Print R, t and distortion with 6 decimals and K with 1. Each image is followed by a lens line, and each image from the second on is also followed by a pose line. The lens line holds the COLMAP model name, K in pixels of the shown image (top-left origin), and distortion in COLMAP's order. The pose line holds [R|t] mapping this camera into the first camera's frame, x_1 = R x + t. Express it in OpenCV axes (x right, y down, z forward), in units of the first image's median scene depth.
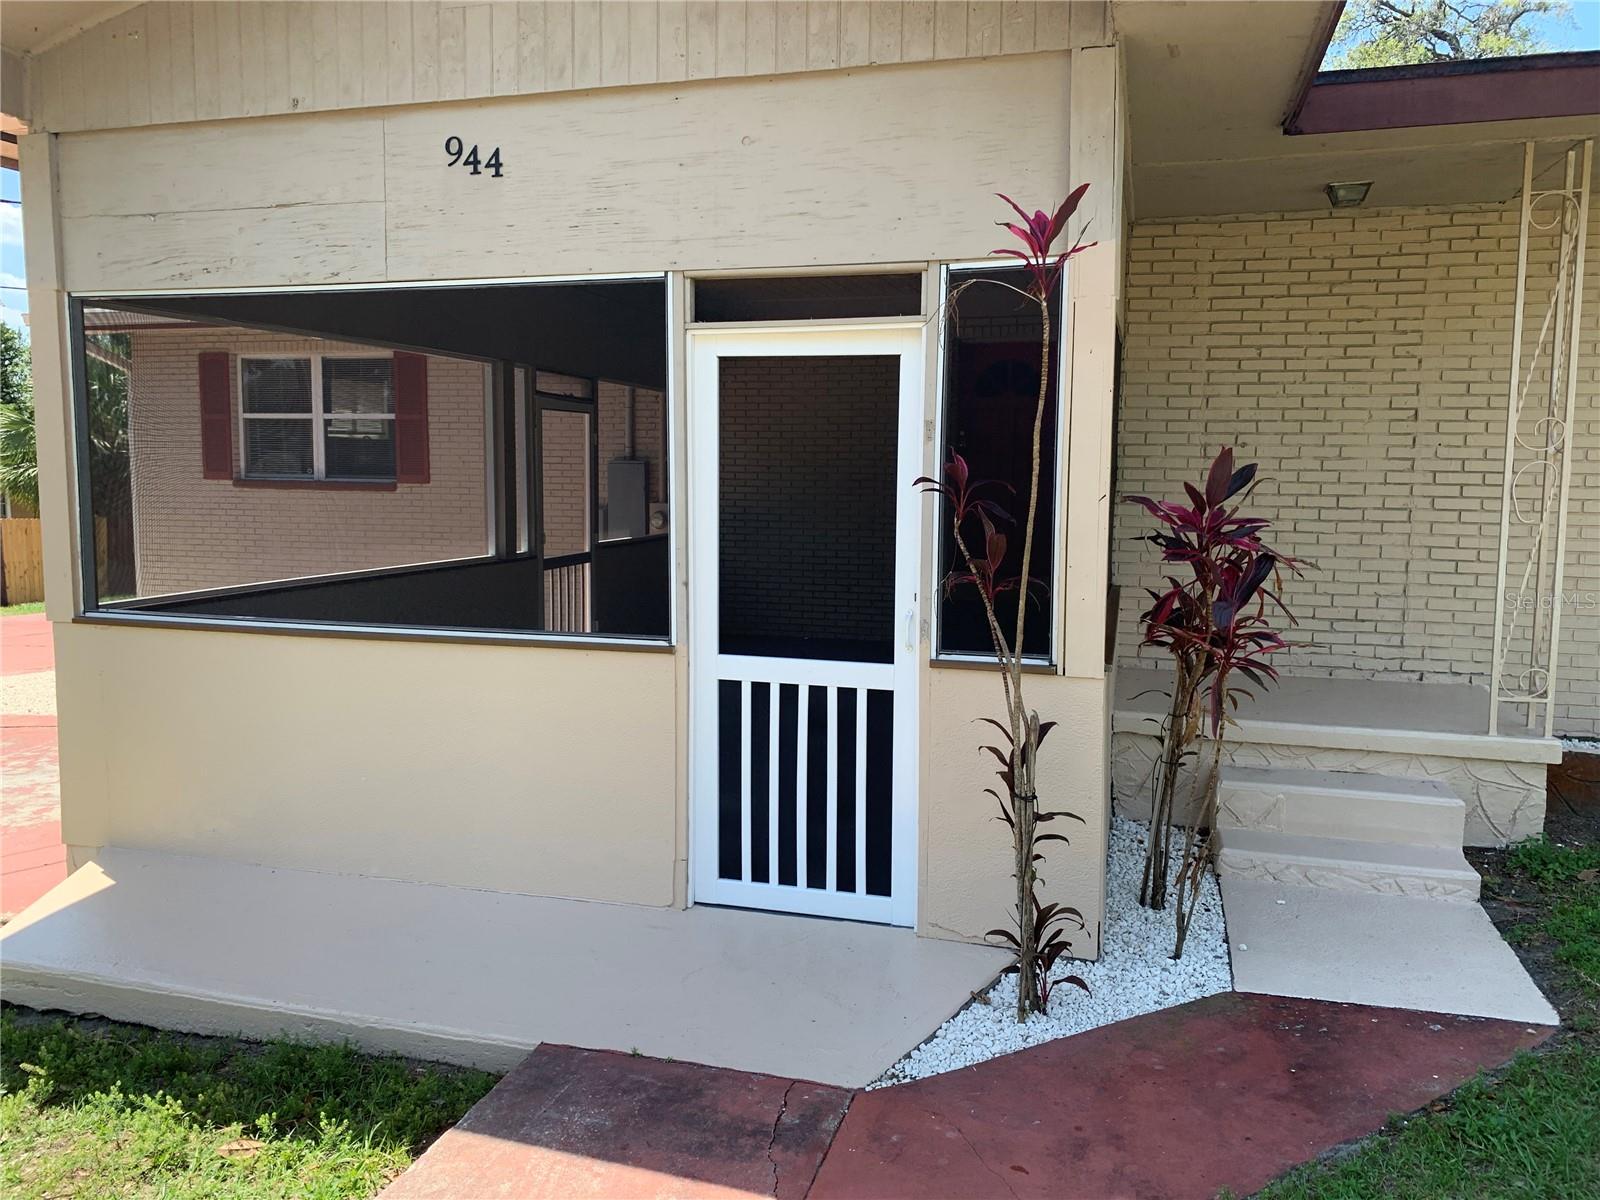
lens RADIAL K [[1209.7, 0, 797.4], [0, 1209.7, 594.1], [0, 0, 1]] dist [0.003066, 0.000082]
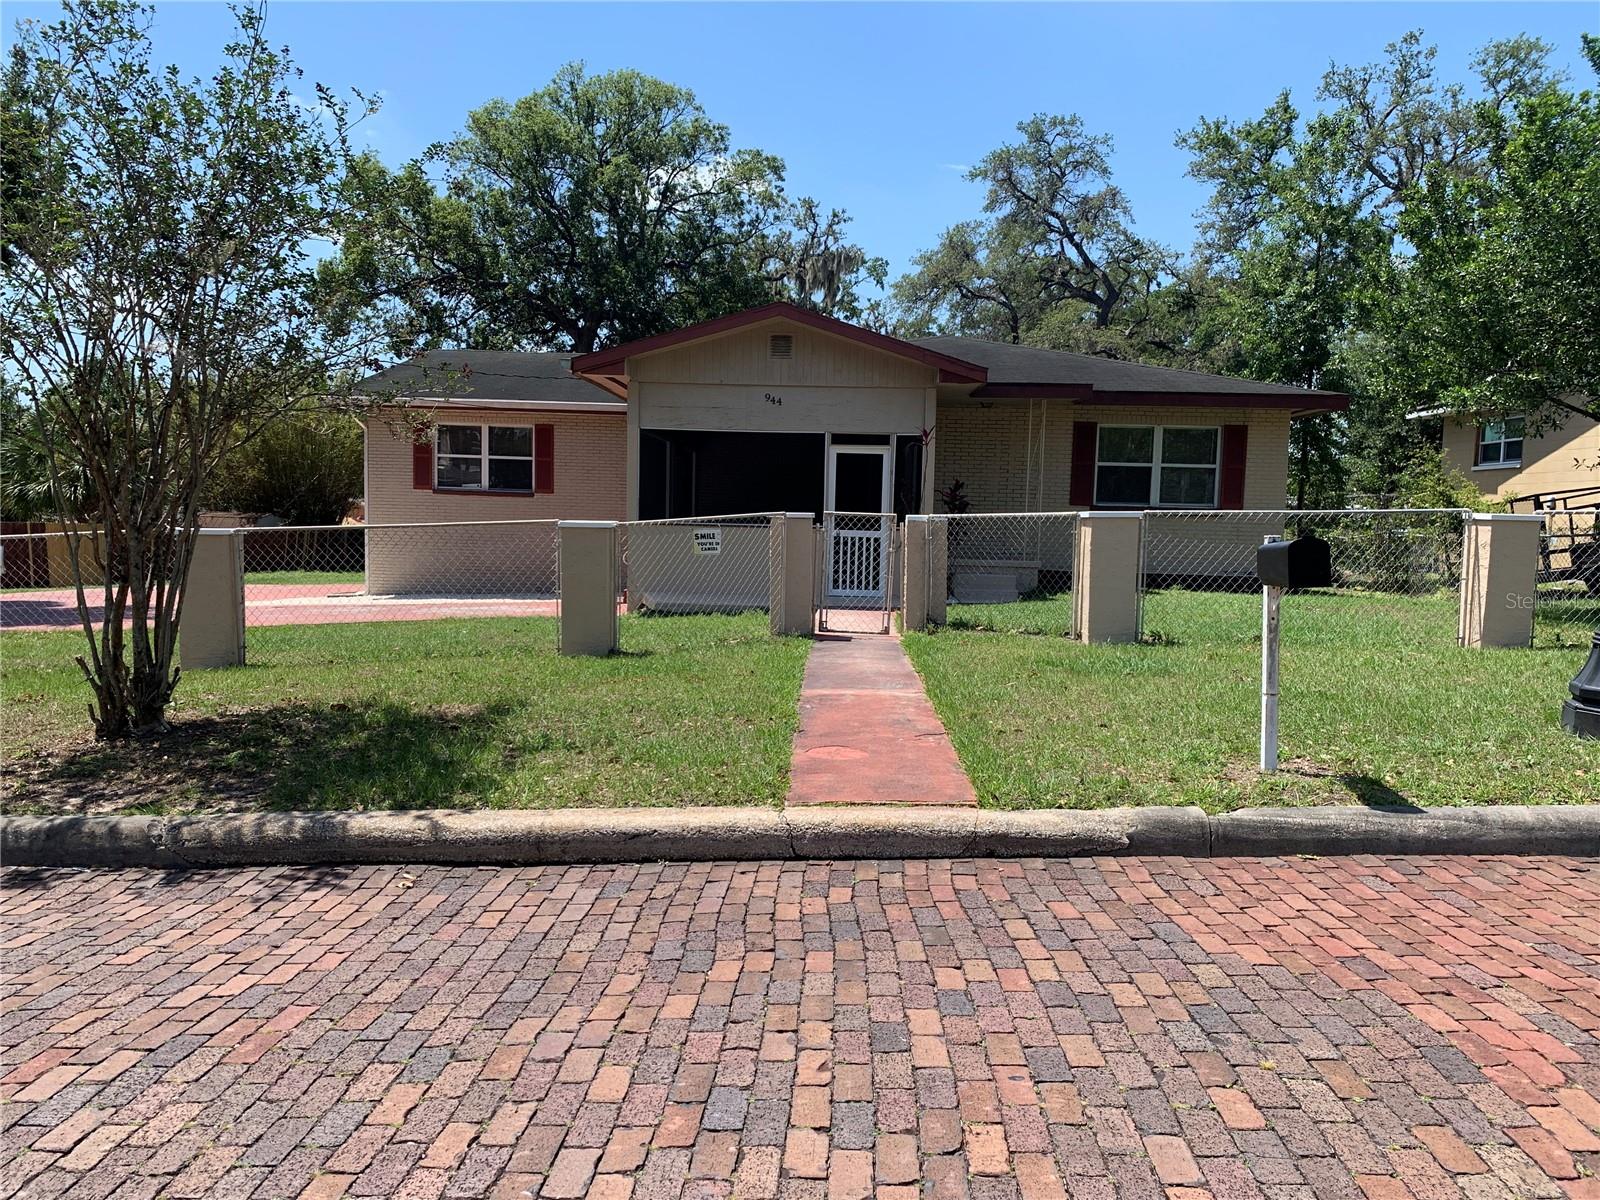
lens RADIAL K [[1209.7, 0, 801.0], [0, 1209.7, 603.8], [0, 0, 1]] dist [0.003066, 0.000082]
pose [[0.967444, -0.006570, 0.253002, -1.181029], [0.012397, 0.999693, -0.021445, 0.379891], [-0.252783, 0.023883, 0.967228, -2.782658]]
